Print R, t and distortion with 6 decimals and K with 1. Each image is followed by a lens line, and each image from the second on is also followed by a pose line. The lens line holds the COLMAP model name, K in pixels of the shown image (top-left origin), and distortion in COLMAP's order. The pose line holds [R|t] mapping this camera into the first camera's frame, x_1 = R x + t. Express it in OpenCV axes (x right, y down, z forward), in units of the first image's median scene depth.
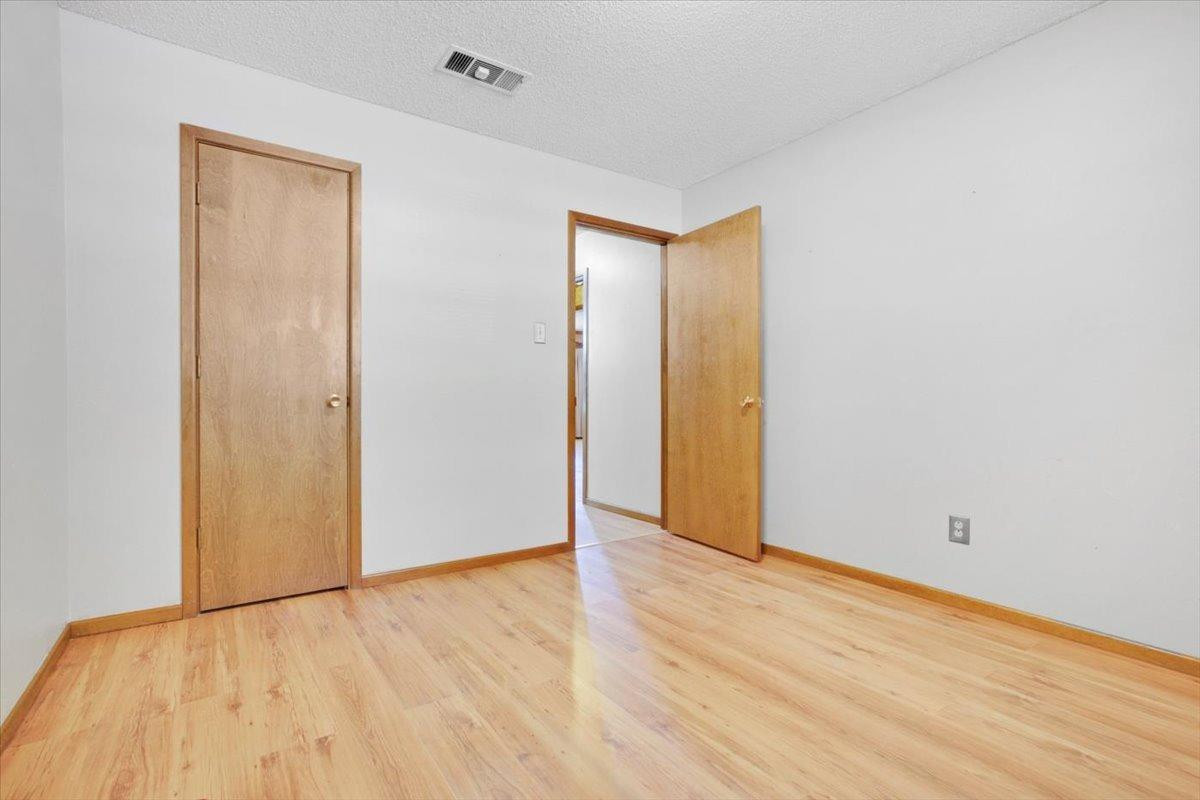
lens RADIAL K [[555.5, 0, 585.5], [0, 555.5, 403.3], [0, 0, 1]] dist [-0.042295, 0.001709]
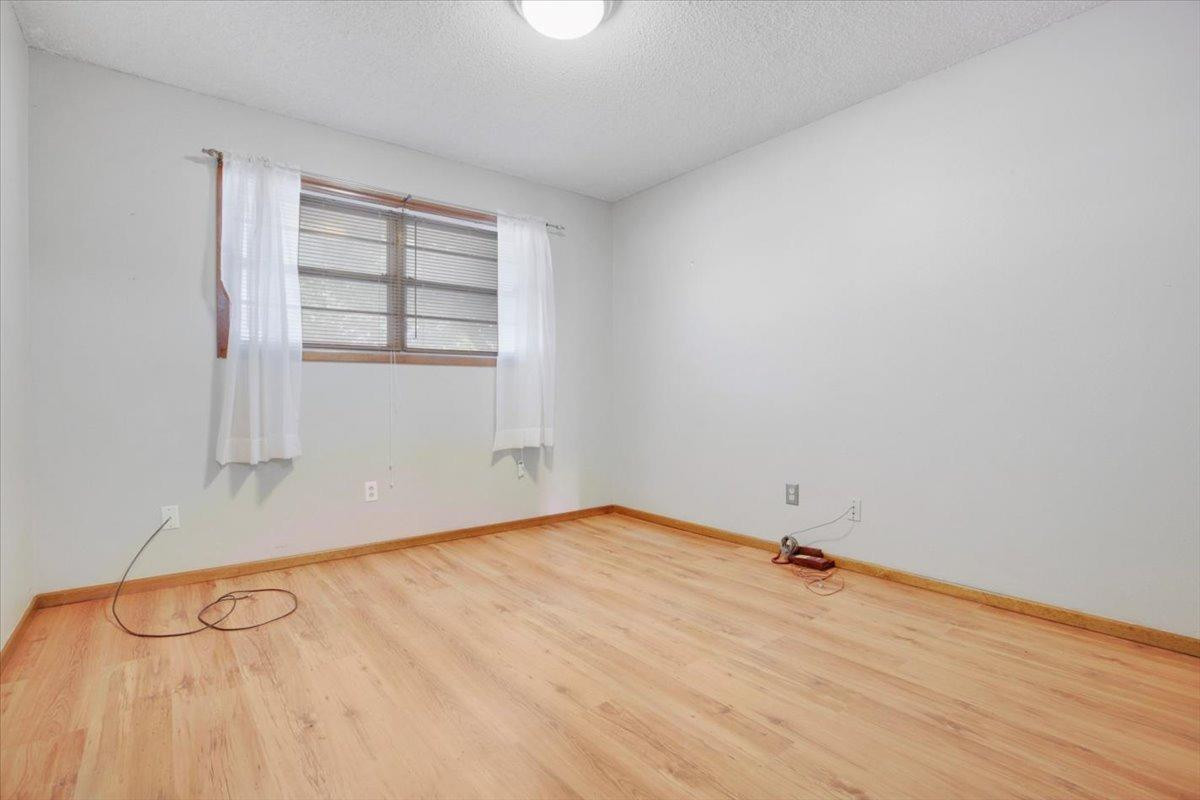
lens RADIAL K [[555.5, 0, 585.5], [0, 555.5, 403.3], [0, 0, 1]] dist [-0.042295, 0.001709]
pose [[-0.999112, 0.002884, -0.042036, 0.171781], [0.001721, 0.999615, 0.027686, -0.018454], [0.042100, 0.027589, -0.998732, 2.058516]]
